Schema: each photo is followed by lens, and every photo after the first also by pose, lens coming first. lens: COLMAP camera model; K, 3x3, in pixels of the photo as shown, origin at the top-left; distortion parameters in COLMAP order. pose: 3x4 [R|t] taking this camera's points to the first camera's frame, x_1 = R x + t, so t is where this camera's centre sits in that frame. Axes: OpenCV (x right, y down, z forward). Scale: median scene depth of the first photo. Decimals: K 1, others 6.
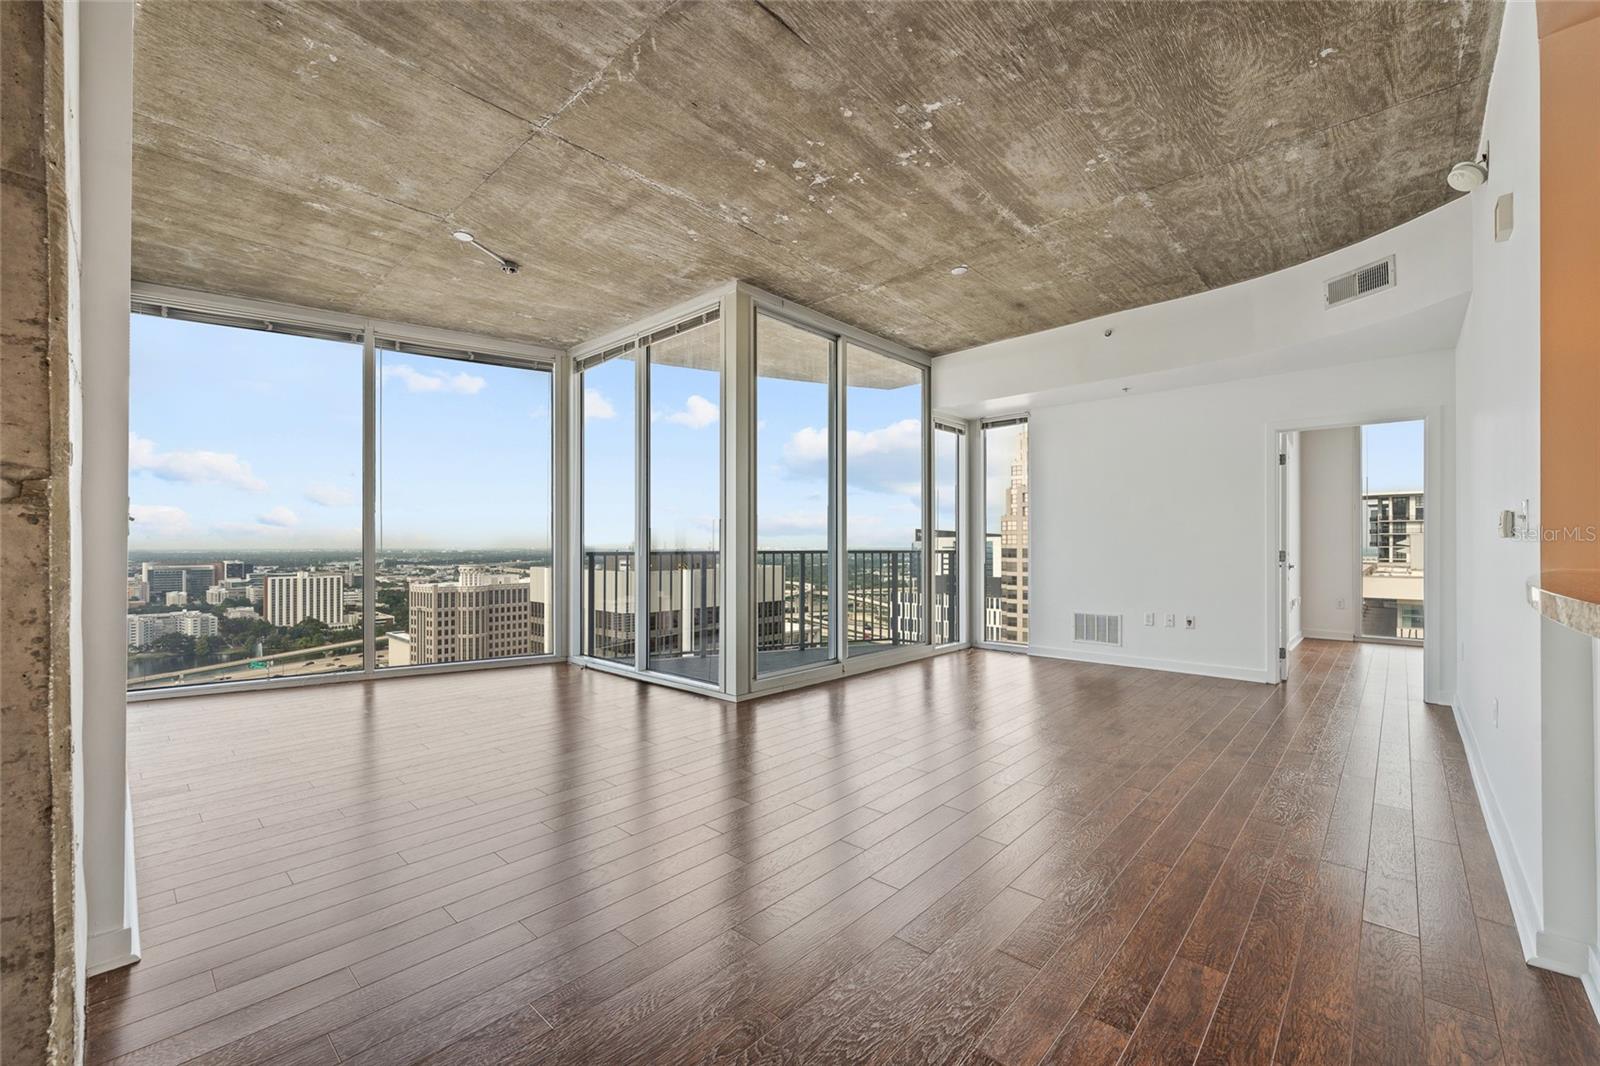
lens RADIAL K [[646.7, 0, 795.8], [0, 646.7, 548.6], [0, 0, 1]] dist [0.002414, -0.000140]
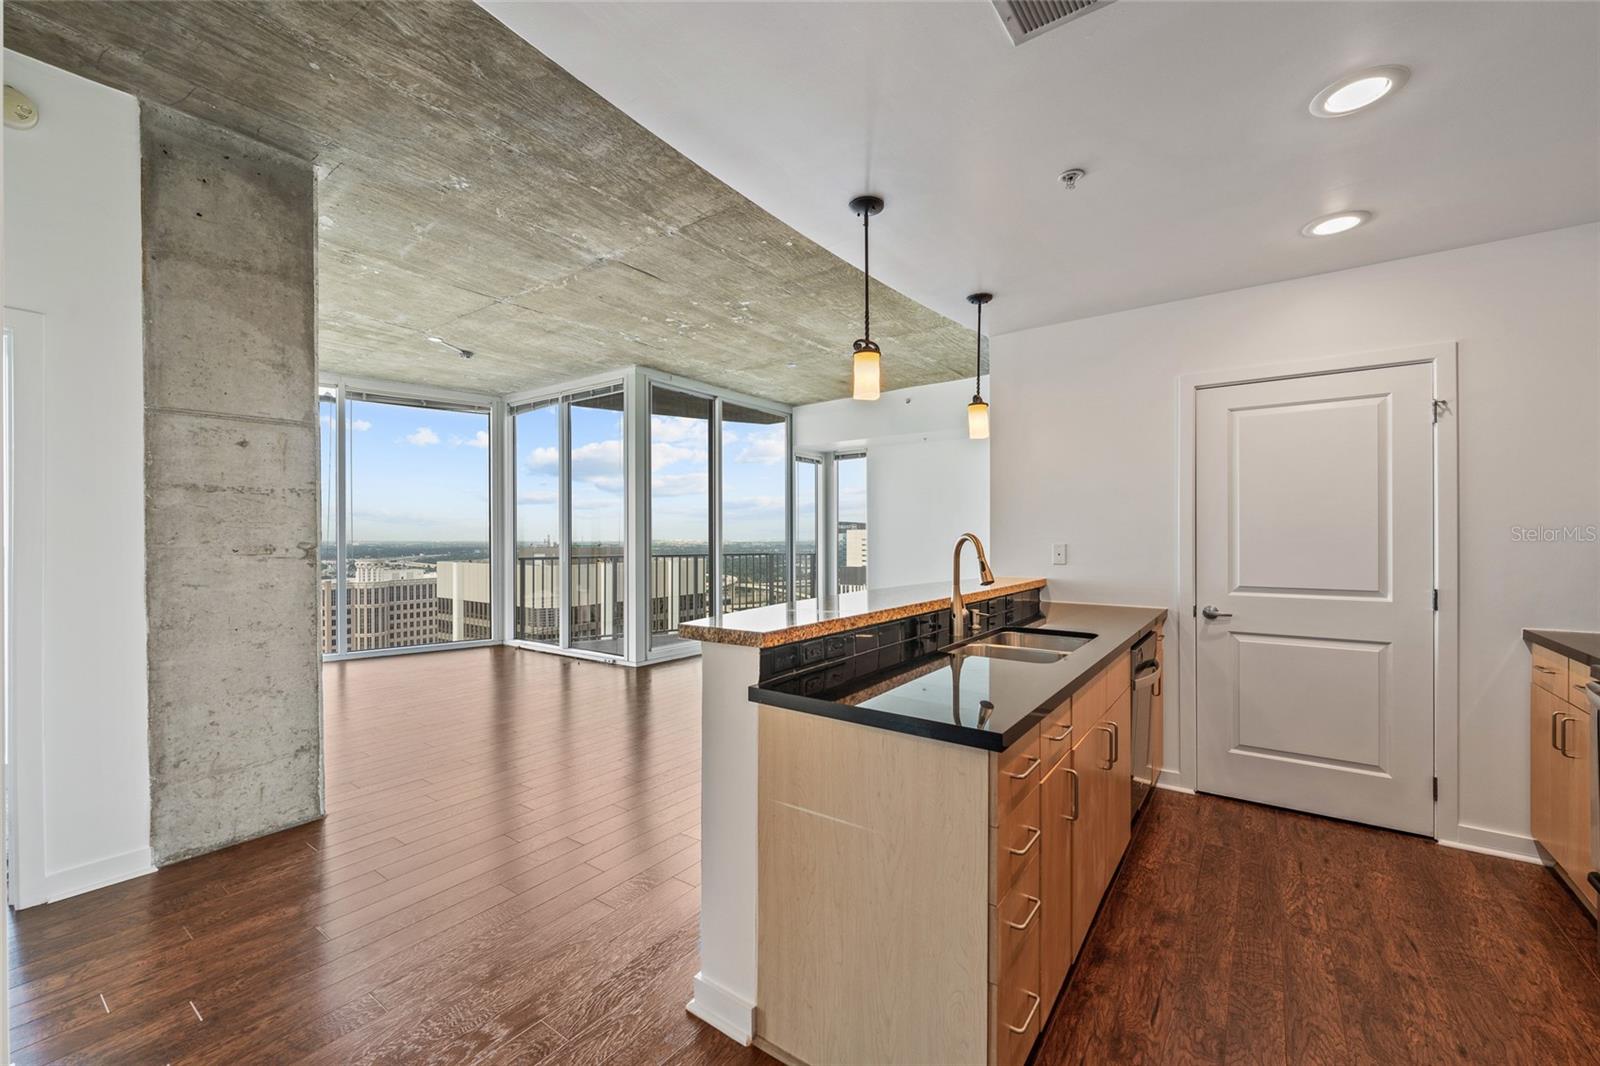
lens RADIAL K [[646.7, 0, 798.7], [0, 646.7, 540.5], [0, 0, 1]] dist [0.002414, -0.000140]
pose [[0.992432, -0.002979, 0.122762, 0.082972], [0.002984, 0.999996, 0.000140, -0.034287], [-0.122762, 0.000227, 0.992436, -0.415355]]
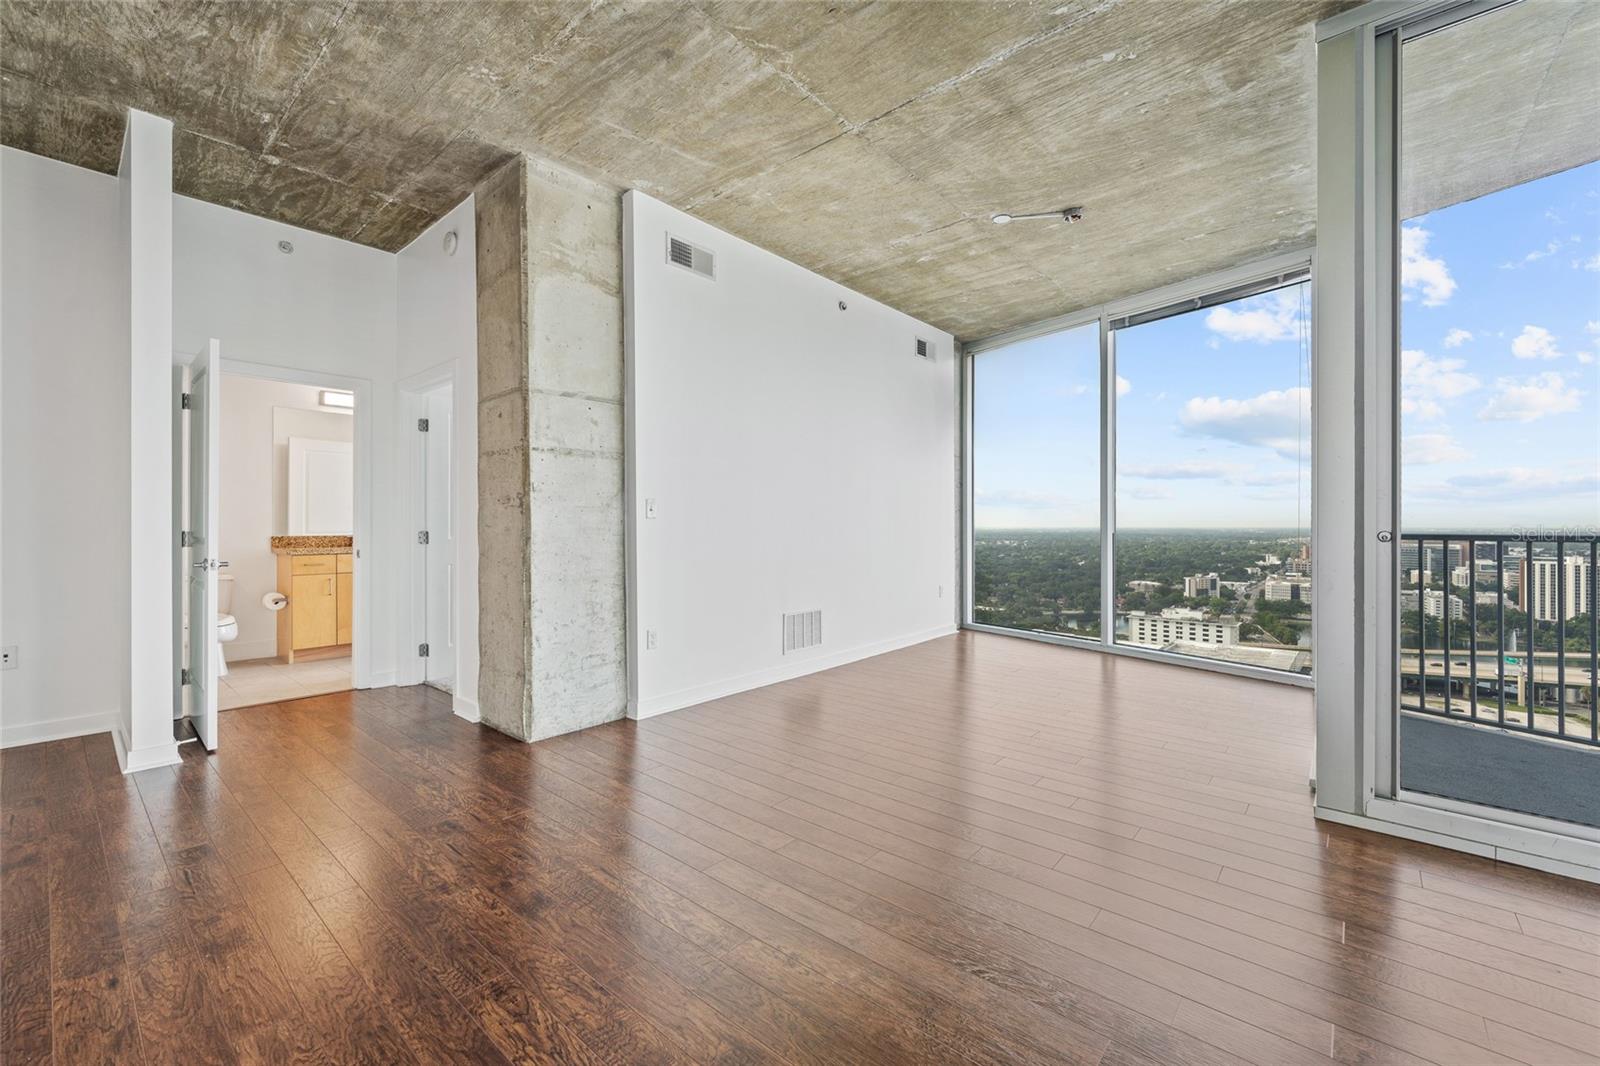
lens RADIAL K [[646.7, 0, 807.8], [0, 646.7, 527.8], [0, 0, 1]] dist [0.002414, -0.000140]
pose [[0.043062, 0.007993, -0.999040, 0.414515], [-0.007336, 0.999944, 0.007684, -0.000845], [0.999045, 0.006999, 0.043118, 0.545082]]
